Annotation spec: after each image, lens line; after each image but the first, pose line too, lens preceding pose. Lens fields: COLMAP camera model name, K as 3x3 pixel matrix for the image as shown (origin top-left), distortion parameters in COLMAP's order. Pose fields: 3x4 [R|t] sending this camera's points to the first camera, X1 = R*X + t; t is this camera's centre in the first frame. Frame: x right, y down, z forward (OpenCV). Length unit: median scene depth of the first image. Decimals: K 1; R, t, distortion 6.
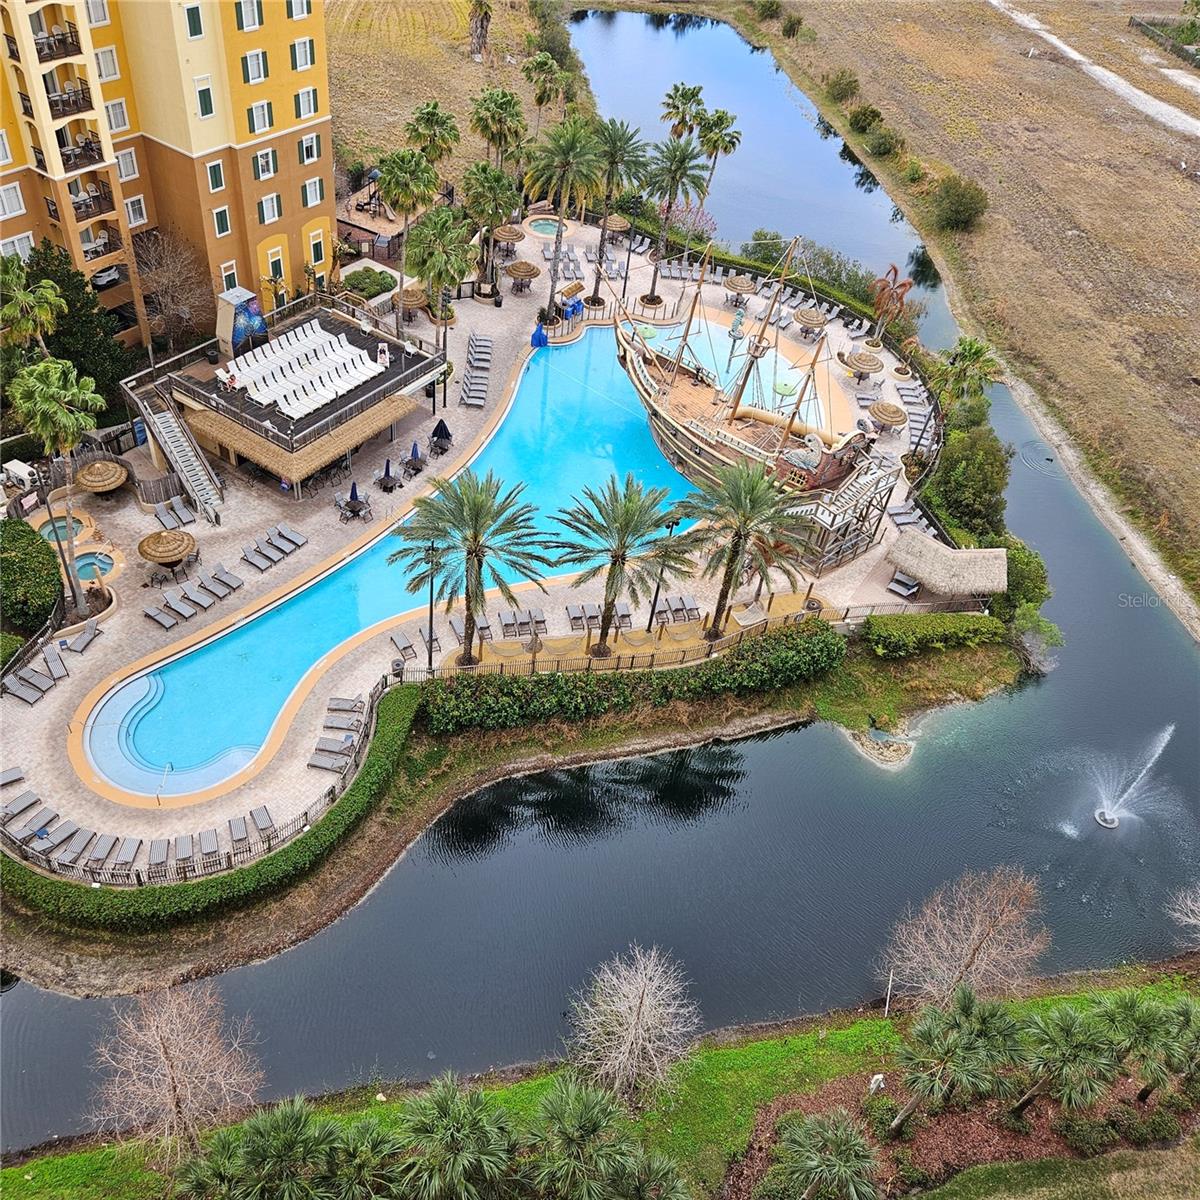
lens RADIAL K [[1064.0, 0, 574.4], [0, 1064.0, 593.6], [0, 0, 1]] dist [0.079116, -0.064002]
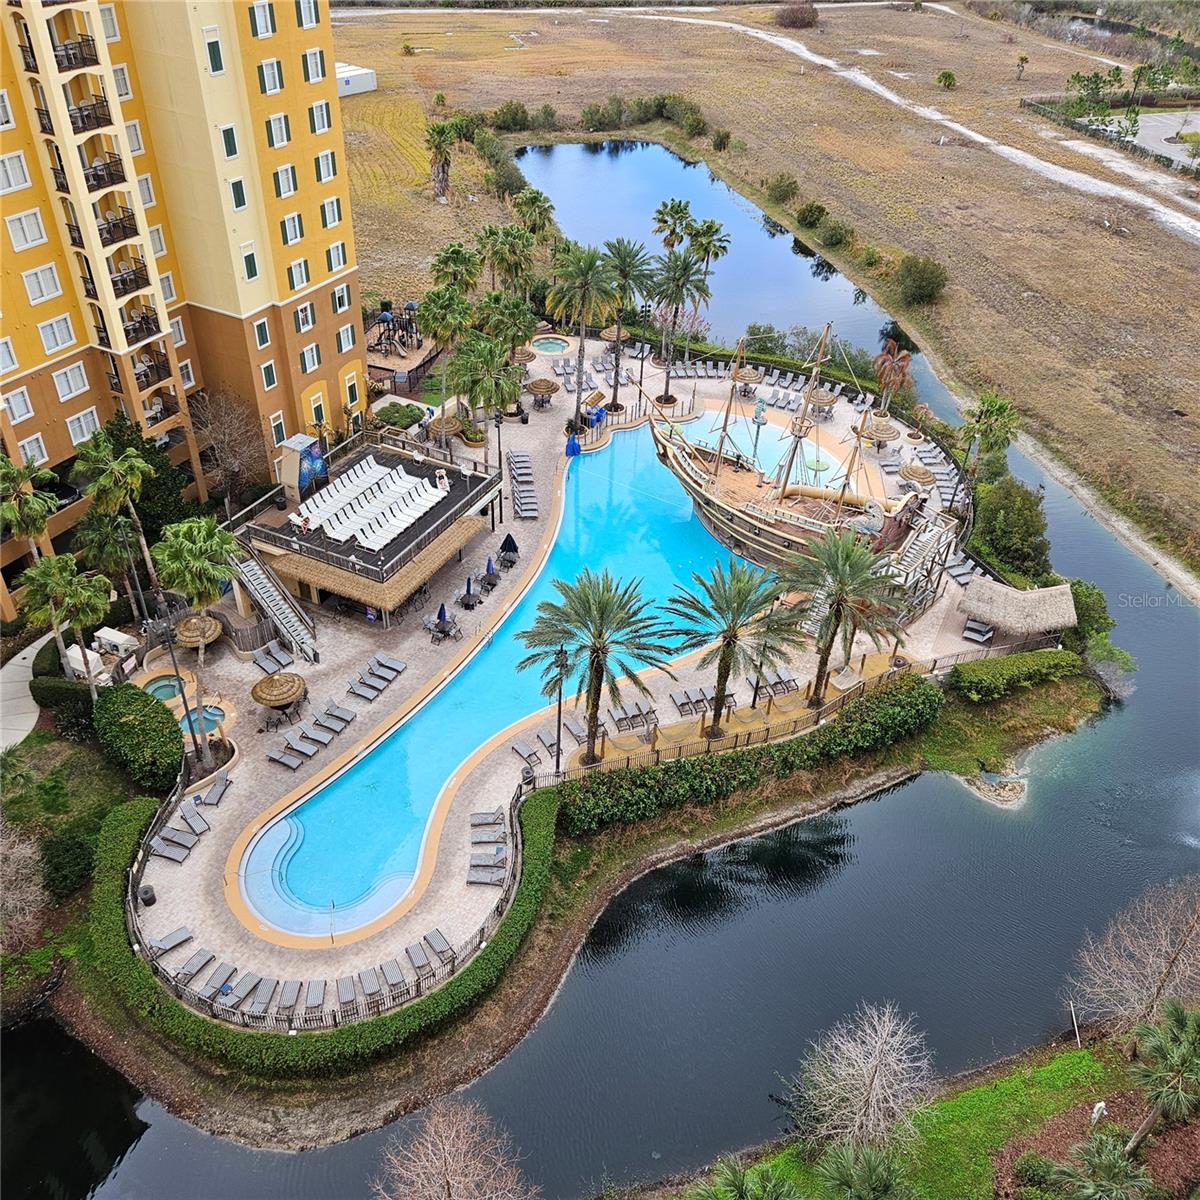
lens RADIAL K [[1064.0, 0, 590.4], [0, 1064.0, 604.0], [0, 0, 1]] dist [0.079116, -0.064002]
pose [[0.989339, -0.131947, 0.061637, -0.121661], [0.136938, 0.986898, -0.085330, 0.002631], [-0.049571, 0.092861, 0.994444, -0.022416]]
